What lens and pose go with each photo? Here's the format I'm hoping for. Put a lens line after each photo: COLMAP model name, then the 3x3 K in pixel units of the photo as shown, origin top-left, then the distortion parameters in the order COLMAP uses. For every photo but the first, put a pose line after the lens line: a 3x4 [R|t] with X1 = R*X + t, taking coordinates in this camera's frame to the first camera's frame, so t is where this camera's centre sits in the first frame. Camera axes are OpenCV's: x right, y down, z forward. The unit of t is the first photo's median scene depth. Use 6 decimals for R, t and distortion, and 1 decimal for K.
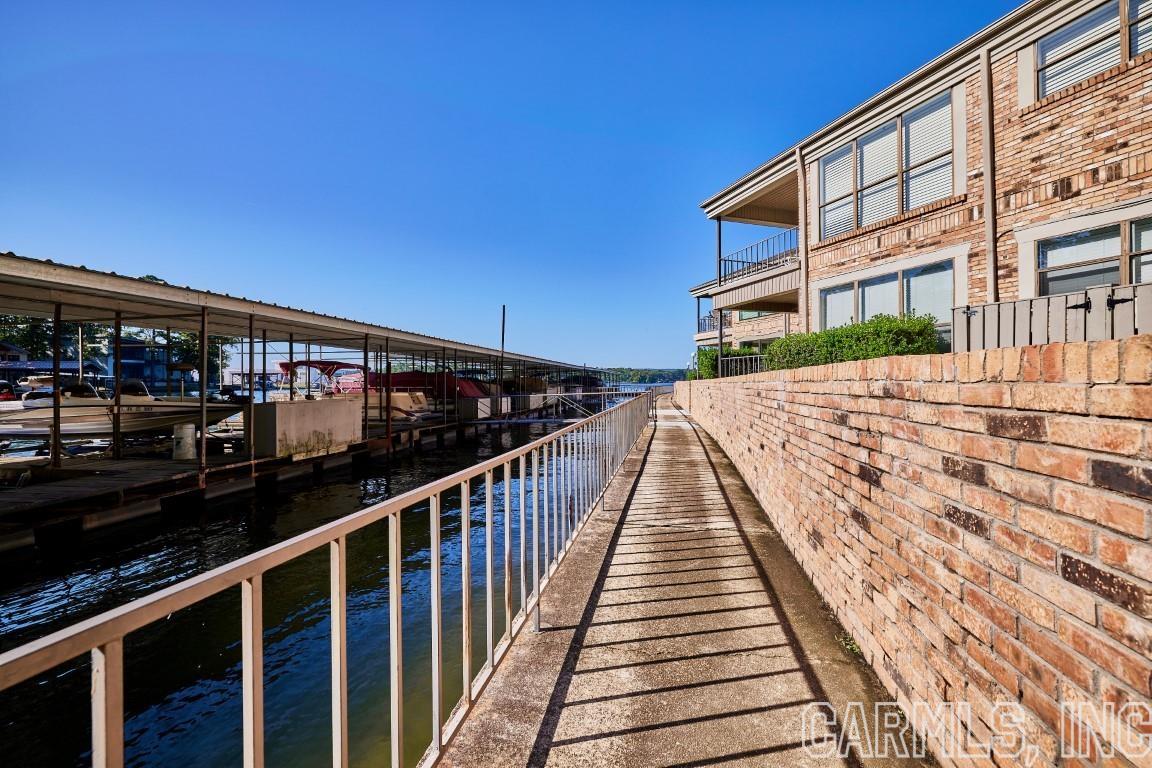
lens RADIAL K [[495.8, 0, 576.0], [0, 495.8, 382.9], [0, 0, 1]] dist [0.007502, -0.000333]
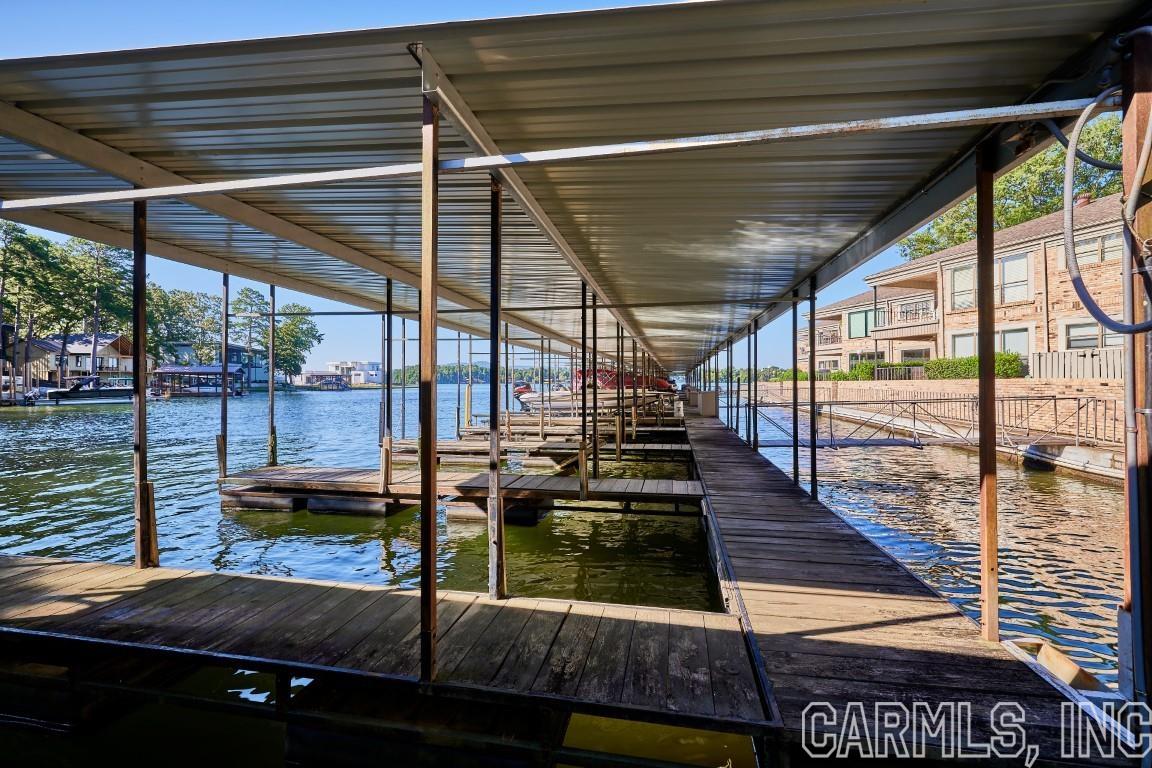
lens RADIAL K [[495.8, 0, 576.0], [0, 495.8, 385.0], [0, 0, 1]] dist [0.007502, -0.000333]
pose [[0.999786, -0.003891, -0.020300, -1.368839], [0.003970, 0.999985, 0.003854, -0.004212], [0.020285, -0.003934, 0.999786, -1.433567]]
